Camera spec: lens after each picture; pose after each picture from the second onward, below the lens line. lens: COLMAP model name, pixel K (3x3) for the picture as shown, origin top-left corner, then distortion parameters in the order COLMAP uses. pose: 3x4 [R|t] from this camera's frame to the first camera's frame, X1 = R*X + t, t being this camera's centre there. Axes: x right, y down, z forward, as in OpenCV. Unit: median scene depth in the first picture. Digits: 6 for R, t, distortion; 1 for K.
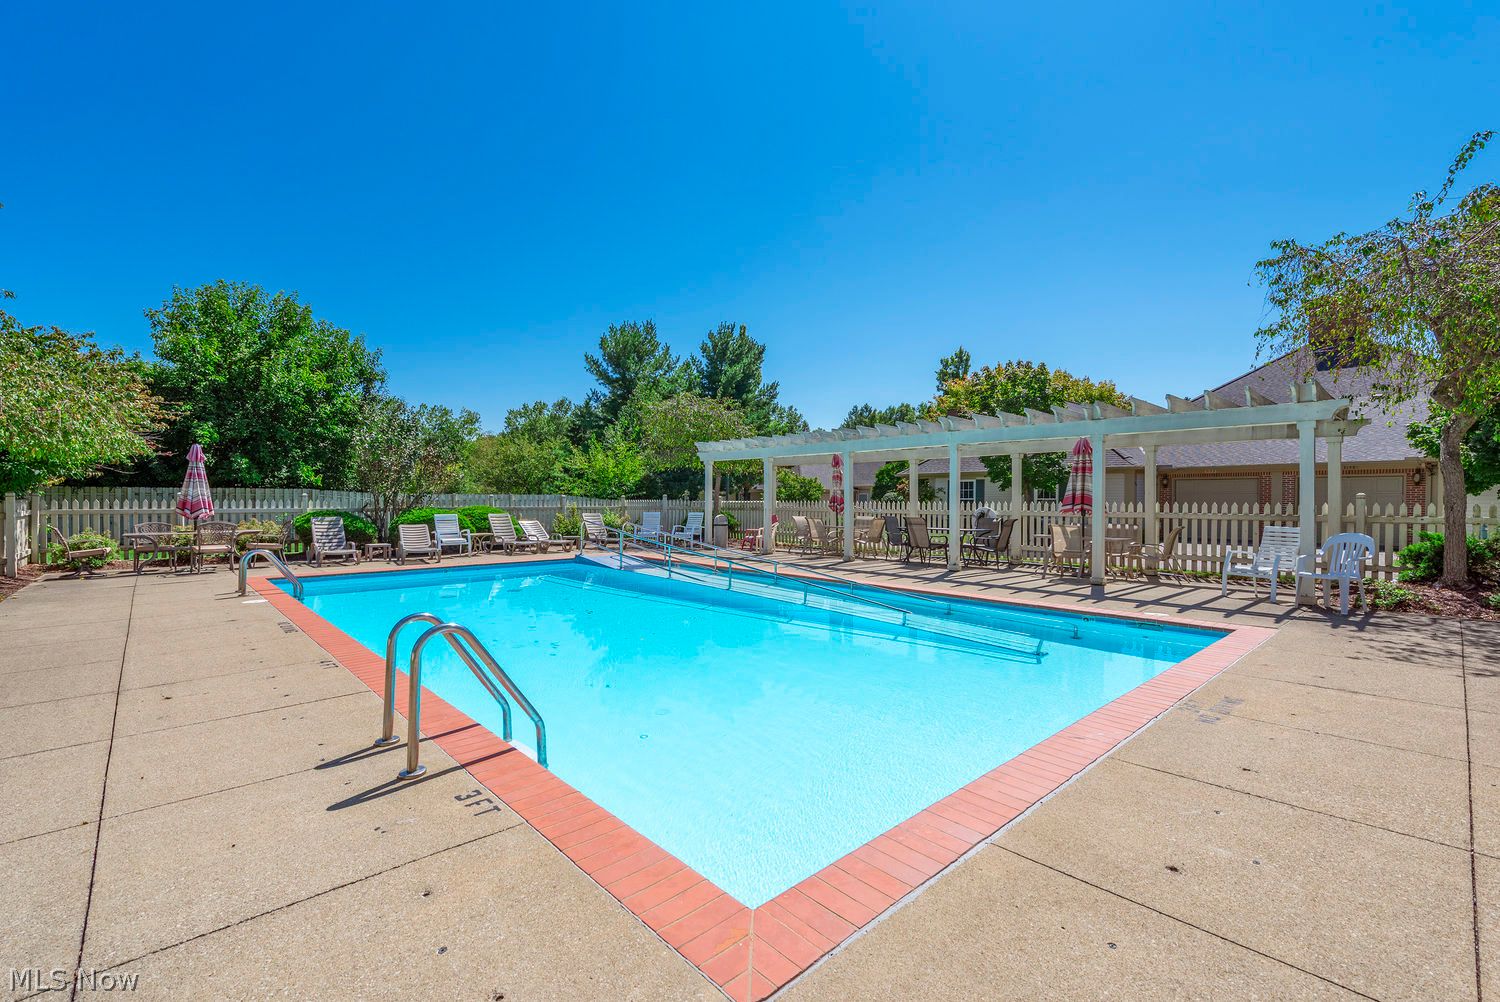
lens RADIAL K [[644.4, 0, 750.0], [0, 644.4, 501.0], [0, 0, 1]] dist [0.001131, 0.000057]
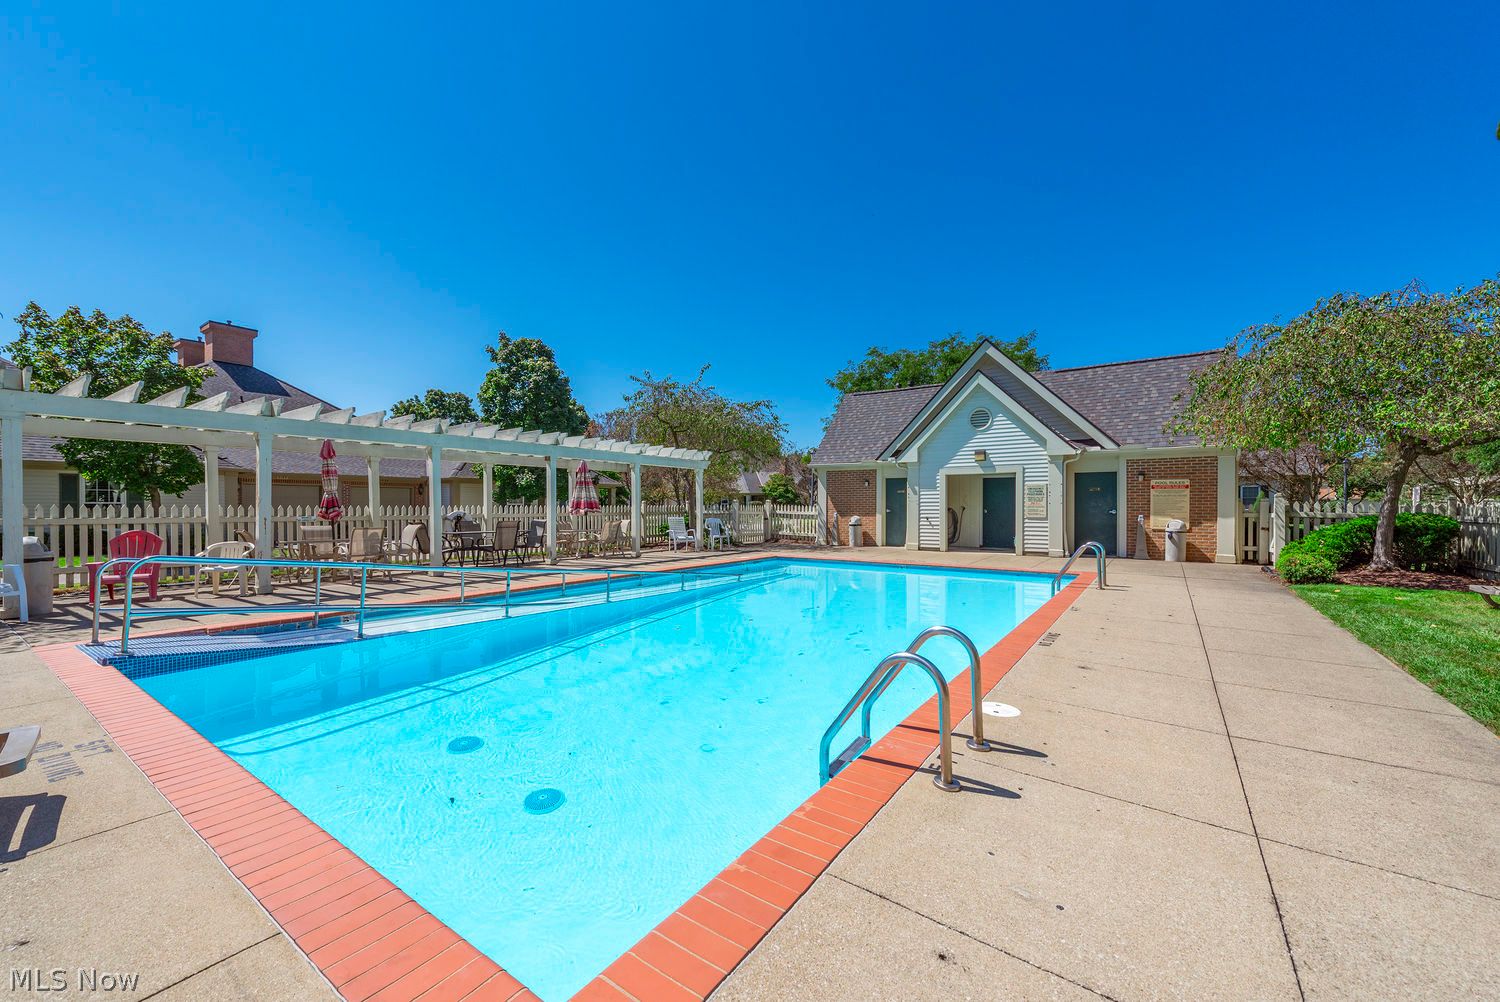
lens RADIAL K [[588.9, 0, 749.2], [0, 588.9, 508.5], [0, 0, 1]] dist [0.009428, -0.000484]
pose [[-0.201526, -0.007305, 0.979456, -0.758193], [0.001470, 0.999969, 0.007760, -0.000517], [-0.979482, 0.003004, -0.201509, 0.826708]]
